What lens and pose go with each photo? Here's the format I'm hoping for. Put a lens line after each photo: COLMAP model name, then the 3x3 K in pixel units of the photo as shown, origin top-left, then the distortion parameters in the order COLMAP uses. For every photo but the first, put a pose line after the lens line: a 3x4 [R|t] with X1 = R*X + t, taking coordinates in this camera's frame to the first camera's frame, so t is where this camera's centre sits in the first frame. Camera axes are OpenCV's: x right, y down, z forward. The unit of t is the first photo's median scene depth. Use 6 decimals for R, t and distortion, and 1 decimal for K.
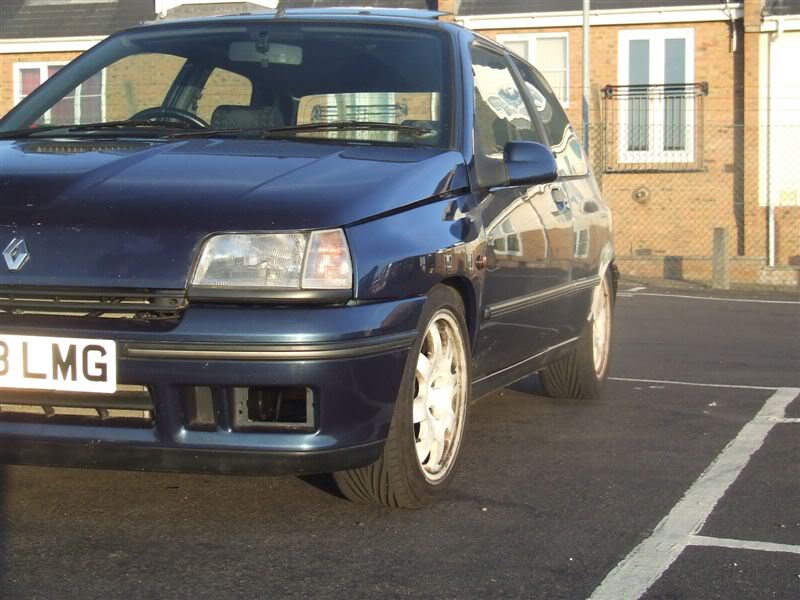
lens RADIAL K [[1673.9, 0, 400.0], [0, 1673.9, 300.0], [0, 0, 1]] dist [0.006750, 0.550002]
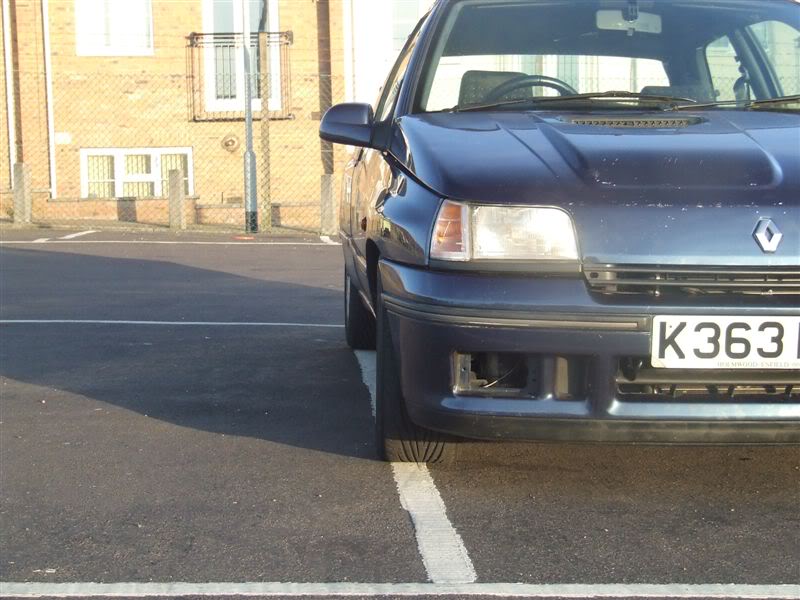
lens RADIAL K [[1673.9, 0, 400.0], [0, 1673.9, 300.0], [0, 0, 1]] dist [0.006750, 0.550002]
pose [[0.941704, -0.041820, 0.333833, -0.101590], [0.030696, 0.998786, 0.038529, -0.004436], [-0.335039, -0.026036, 0.941844, 0.018409]]
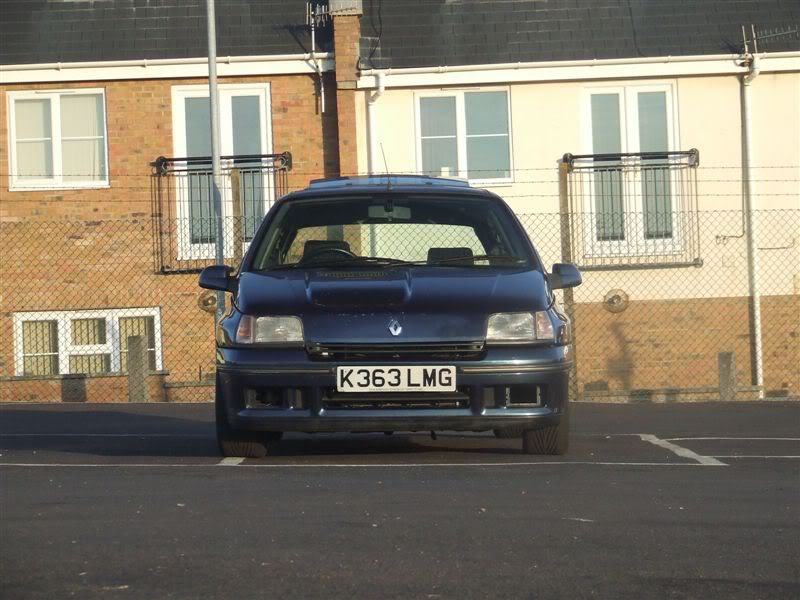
lens RADIAL K [[3020.8, 0, 400.0], [0, 3020.8, 300.0], [0, 0, 1]] dist [0.045000, 1.007031]
pose [[0.957265, -0.027443, 0.287907, -0.170835], [0.046058, 0.997249, -0.058083, 0.020429], [-0.285521, 0.068861, 0.955895, -0.337223]]
